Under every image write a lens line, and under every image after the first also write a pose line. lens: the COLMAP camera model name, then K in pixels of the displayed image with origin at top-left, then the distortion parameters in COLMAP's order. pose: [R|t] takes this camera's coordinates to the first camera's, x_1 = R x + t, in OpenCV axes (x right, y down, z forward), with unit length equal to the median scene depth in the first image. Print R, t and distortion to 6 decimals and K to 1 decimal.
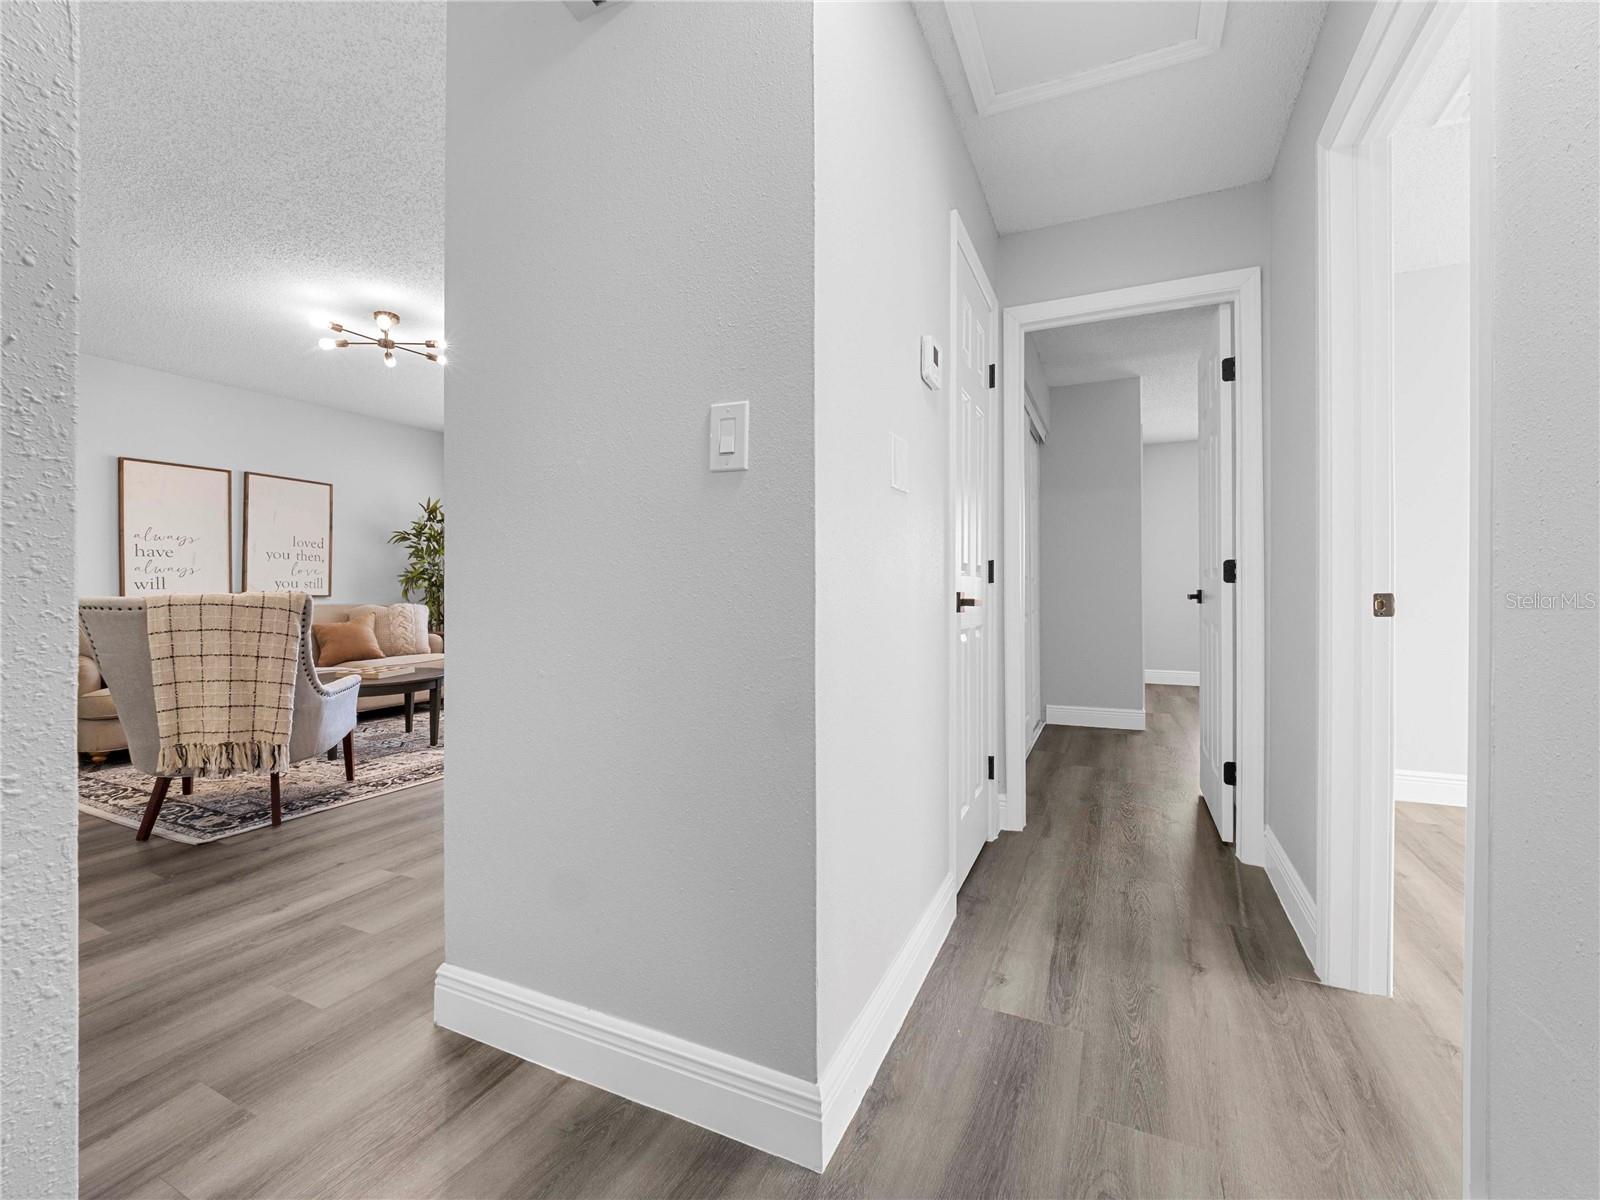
lens RADIAL K [[669.6, 0, 778.6], [0, 669.6, 592.2], [0, 0, 1]] dist [-0.003496, -0.003841]
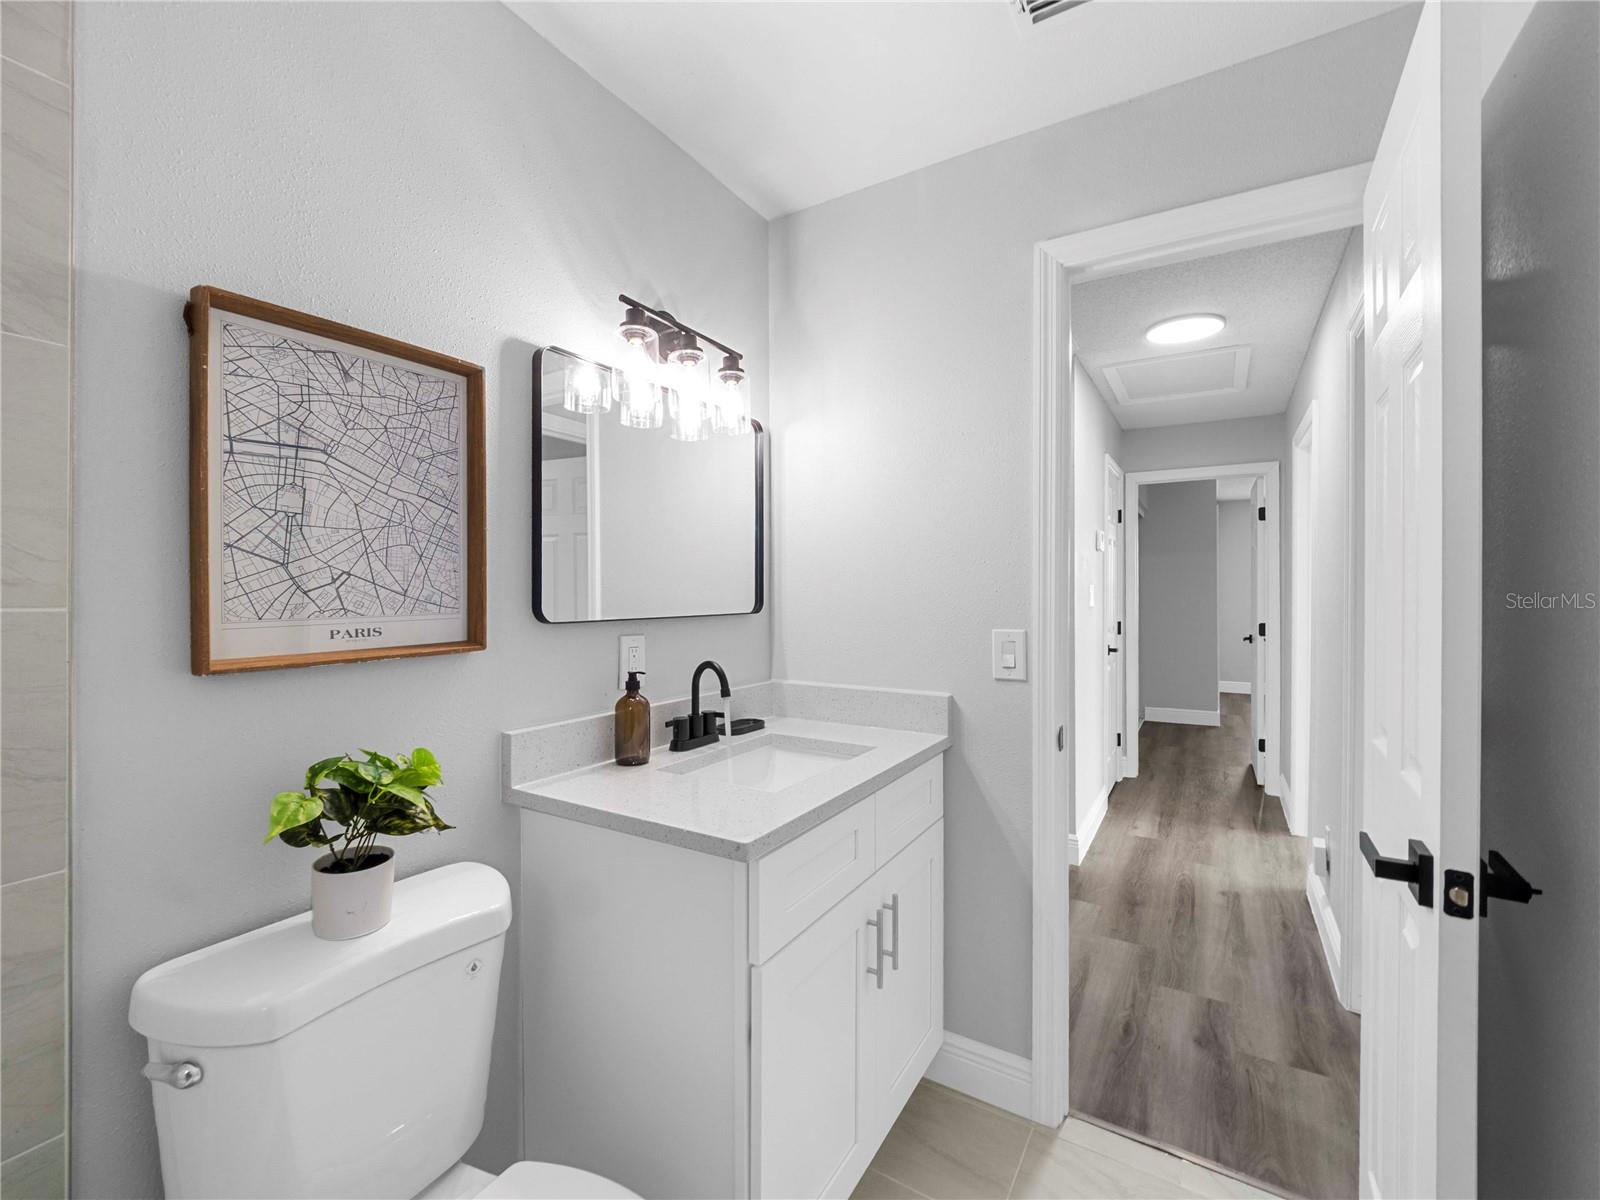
lens RADIAL K [[669.6, 0, 785.5], [0, 669.6, 592.3], [0, 0, 1]] dist [-0.003496, -0.003841]
pose [[0.995614, 0.003119, -0.093501, -0.418165], [-0.003327, 0.999992, -0.002073, -0.125911], [0.093494, 0.002375, 0.995617, -0.888006]]
